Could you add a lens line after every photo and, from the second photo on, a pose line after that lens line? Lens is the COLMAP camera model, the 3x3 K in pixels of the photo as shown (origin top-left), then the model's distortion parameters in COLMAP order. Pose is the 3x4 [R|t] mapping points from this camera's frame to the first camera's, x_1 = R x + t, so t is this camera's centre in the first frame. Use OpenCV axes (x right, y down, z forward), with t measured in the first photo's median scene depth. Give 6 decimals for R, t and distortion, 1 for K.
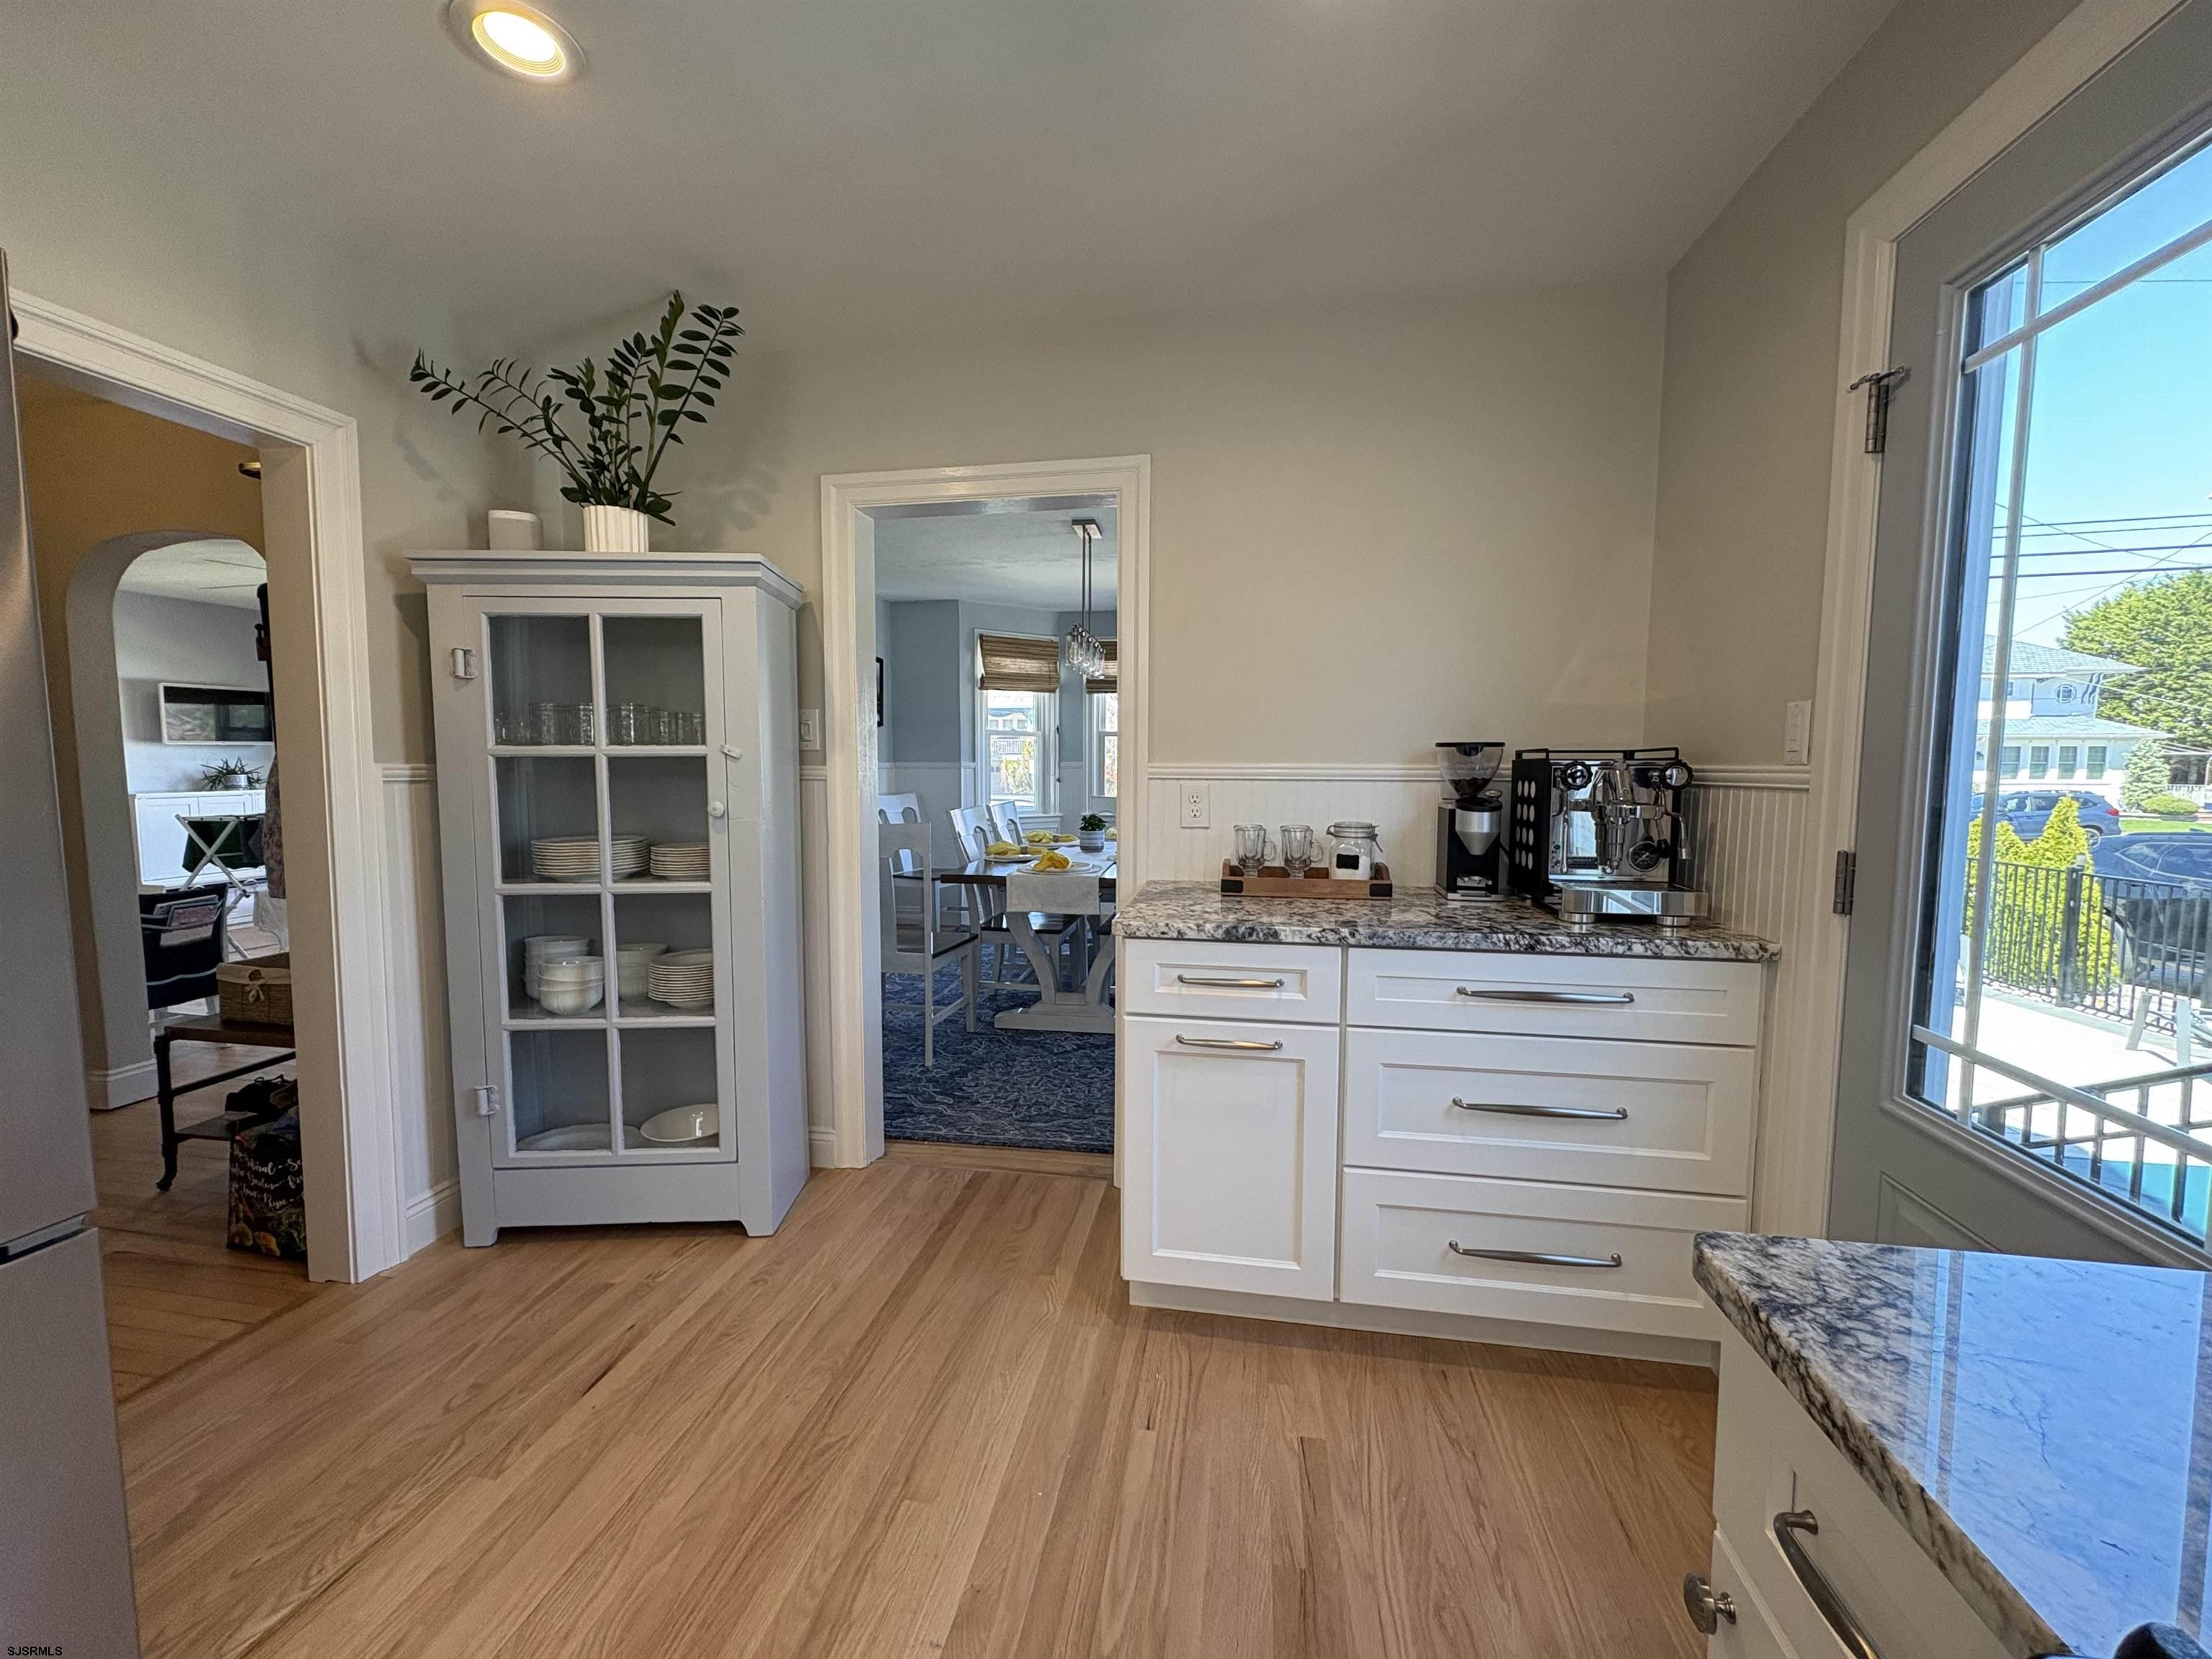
lens RADIAL K [[880.4, 0, 1101.2], [0, 880.4, 829.0], [0, 0, 1]] dist [0.002006, -0.000064]
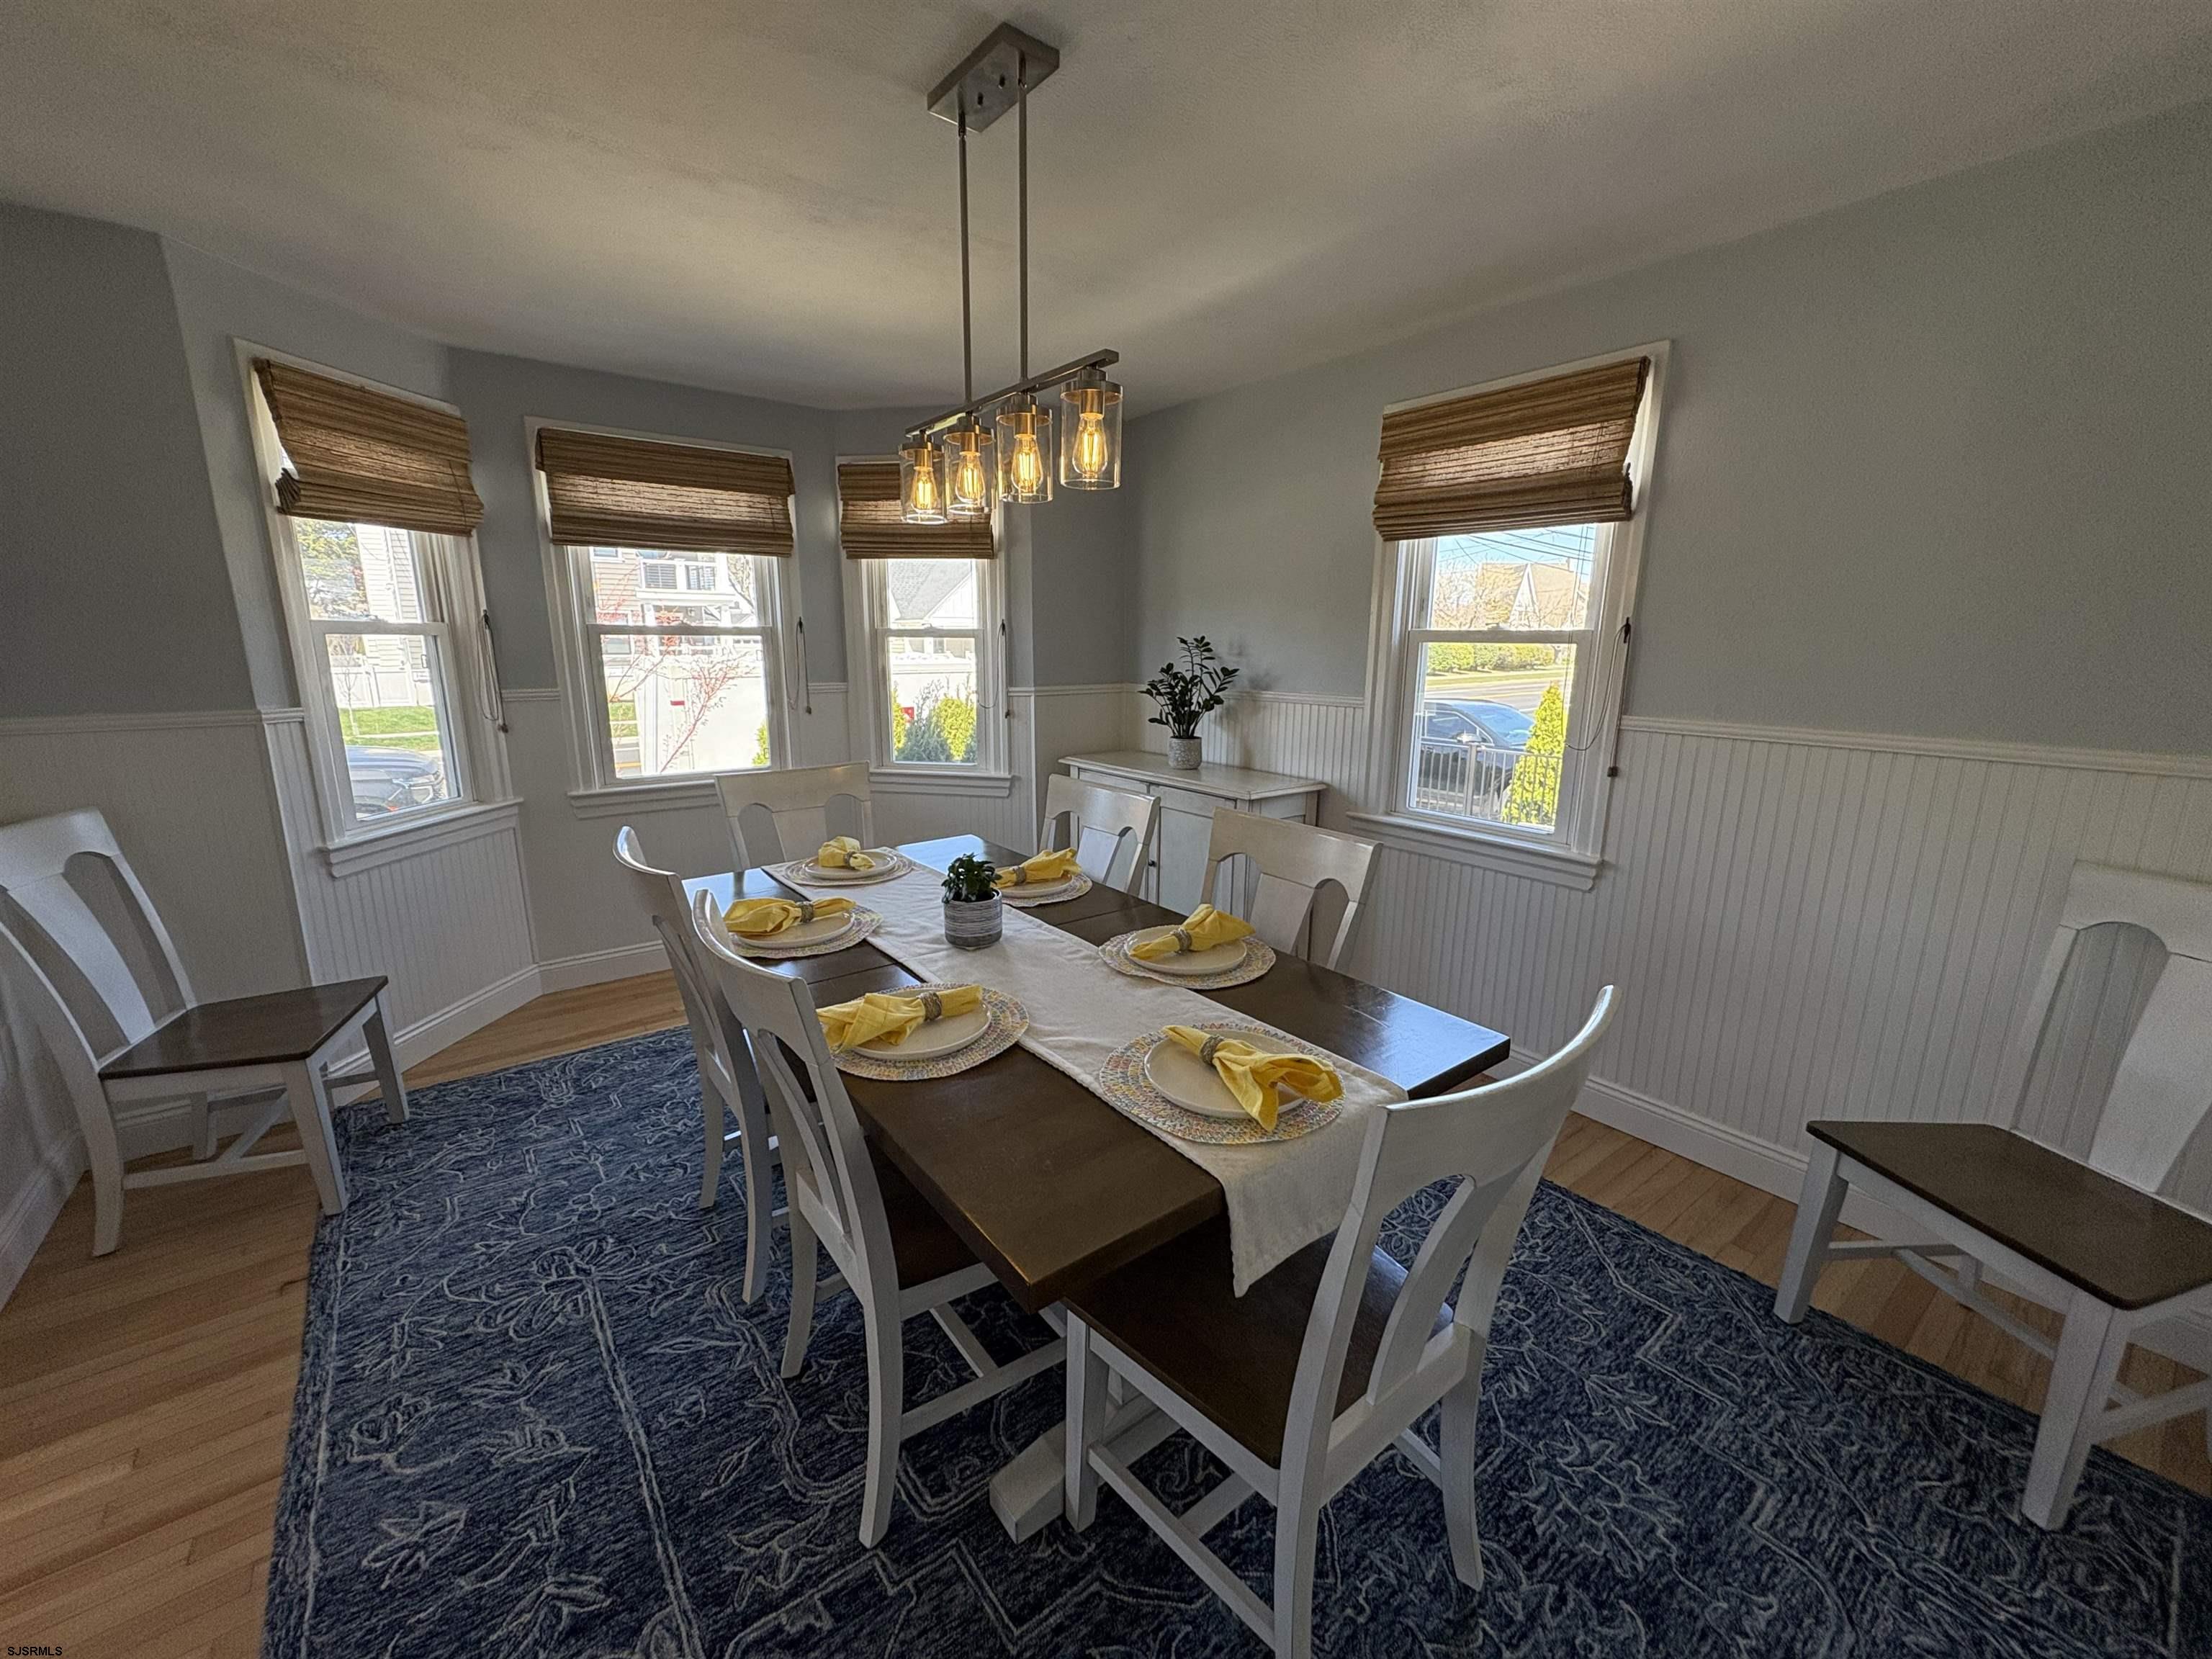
lens RADIAL K [[879.8, 0, 1105.8], [0, 879.8, 826.5], [0, 0, 1]] dist [0.003214, -0.000314]
pose [[0.681900, -0.154997, 0.714835, -0.188849], [0.051663, 0.985056, 0.164306, -0.069847], [-0.729619, -0.075110, 0.679717, 0.472935]]
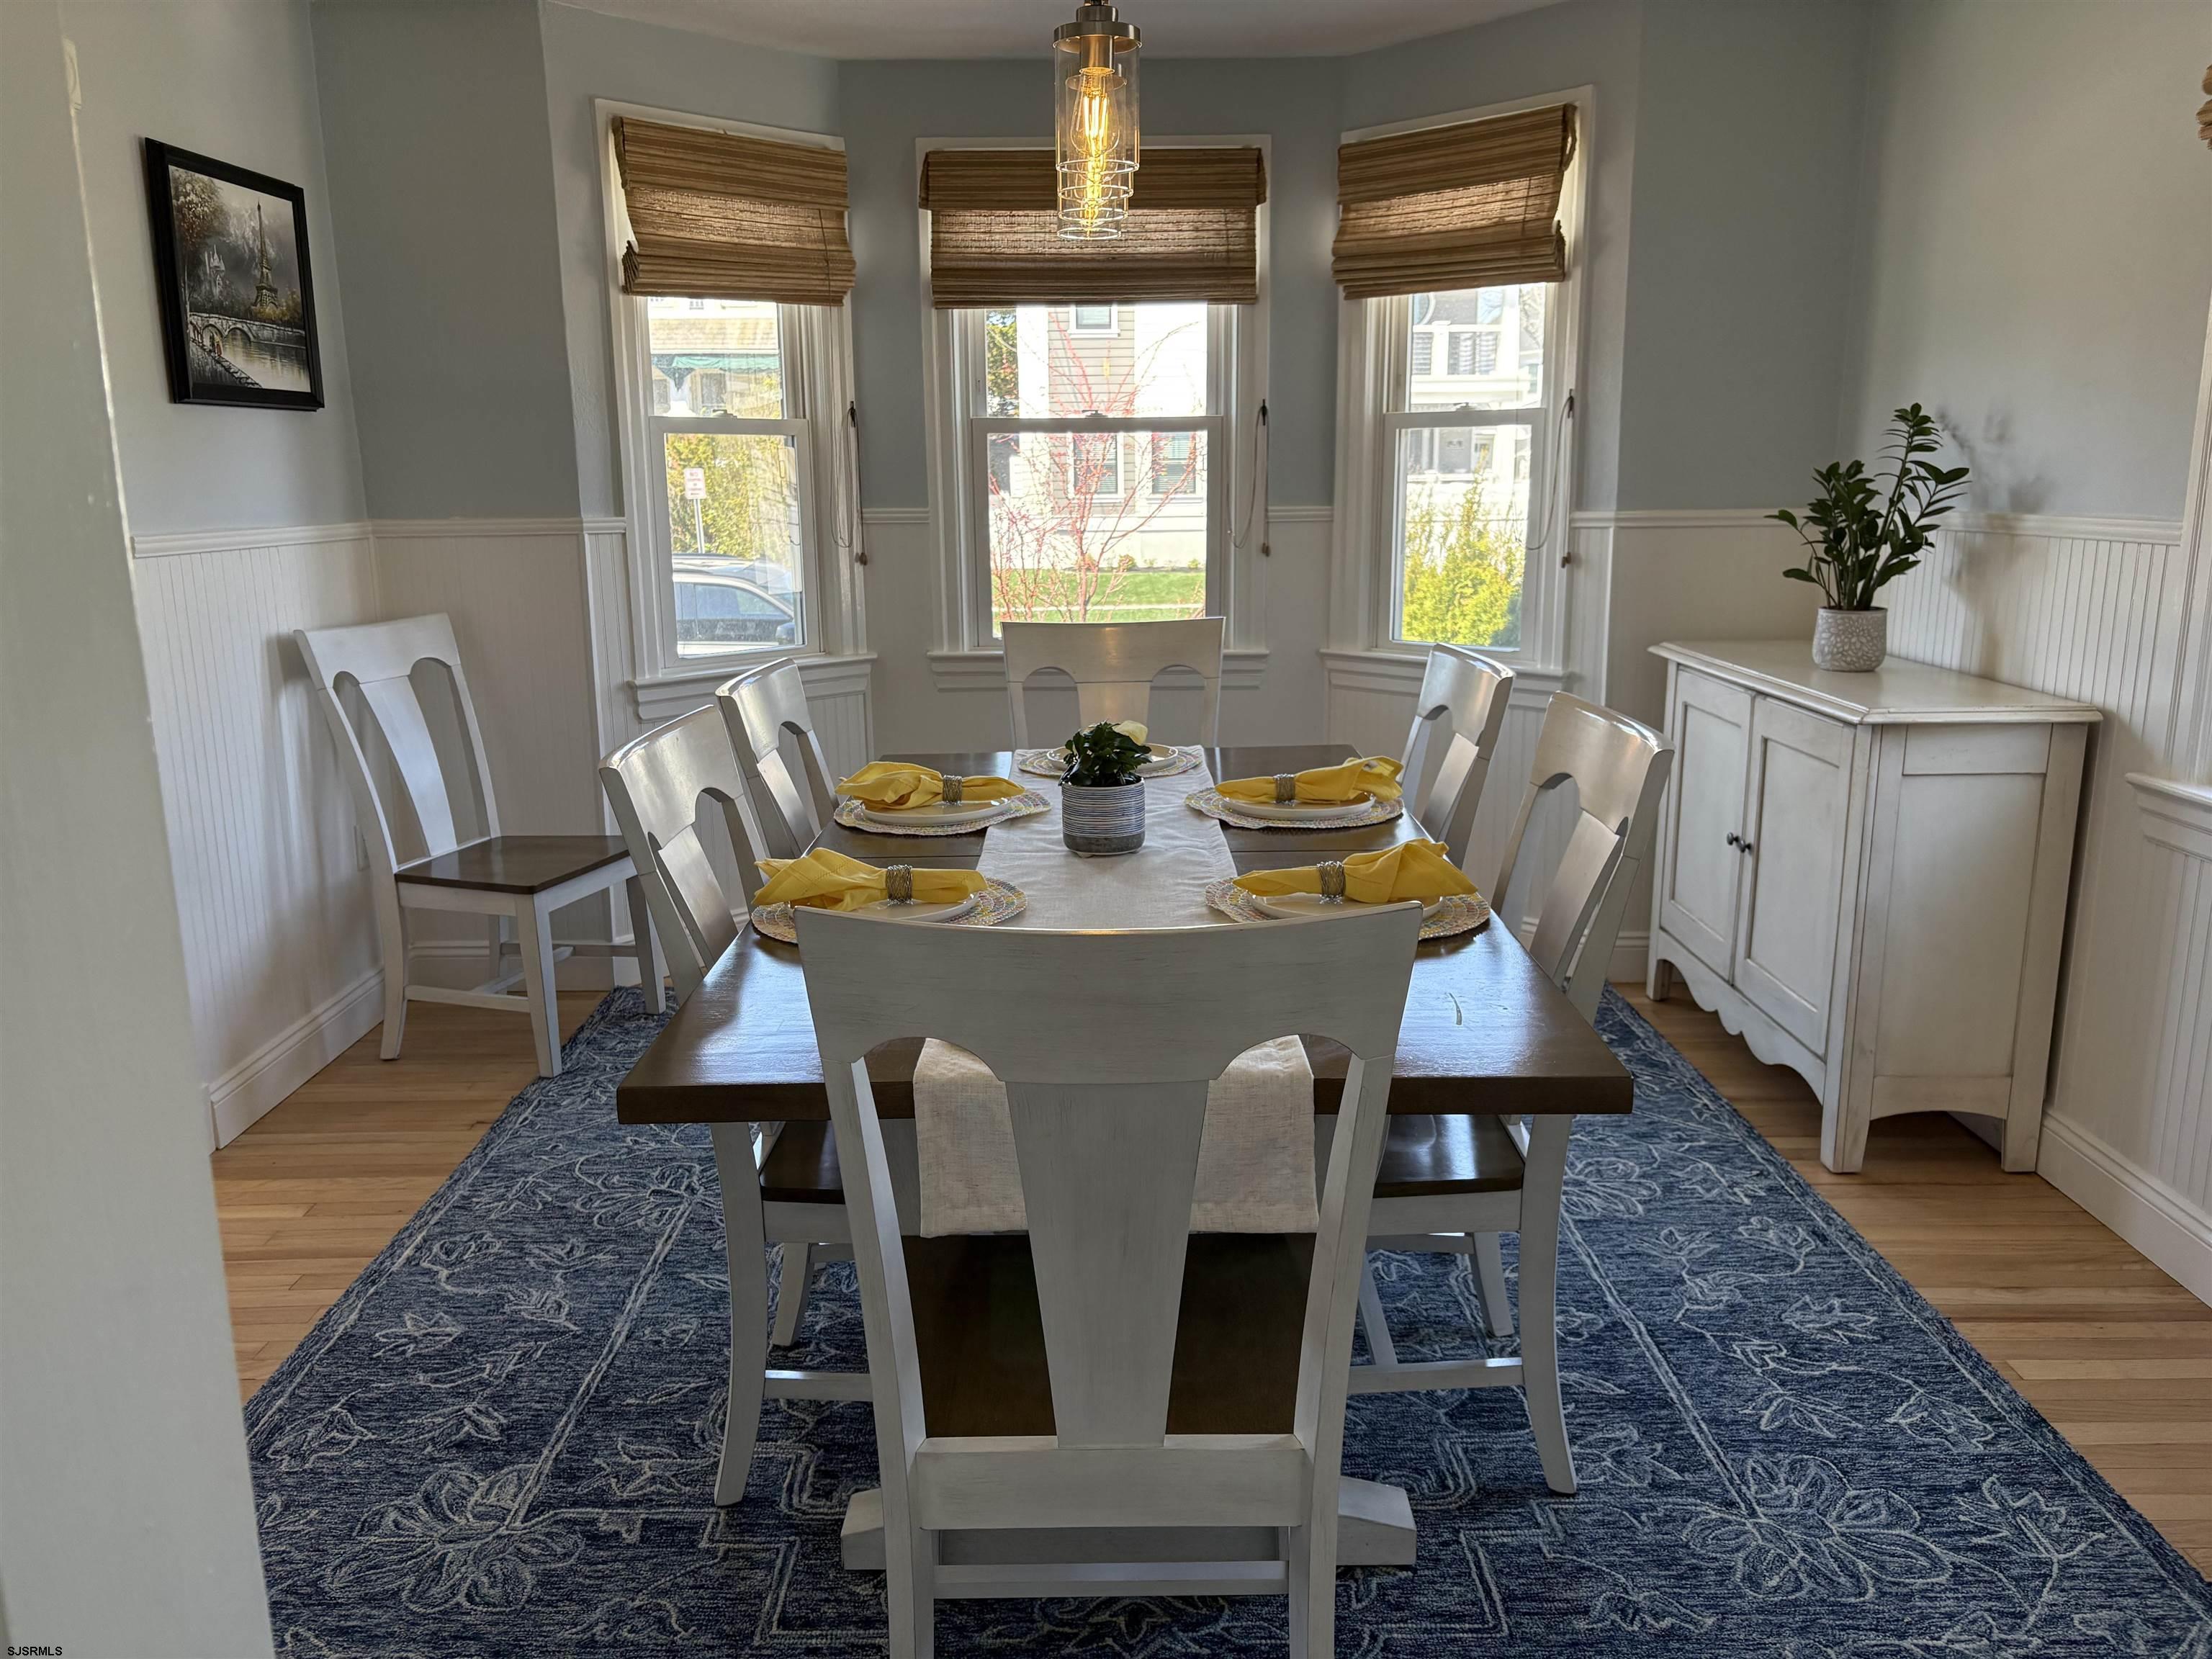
lens RADIAL K [[1689.1, 0, 1096.5], [0, 1689.1, 832.5], [0, 0, 1]] dist [0.020489, 0.005496]
pose [[0.986616, -0.048938, 0.155543, -0.071736], [0.026582, 0.989411, 0.142686, -0.043971], [-0.160879, -0.136642, 0.977470, 0.319877]]
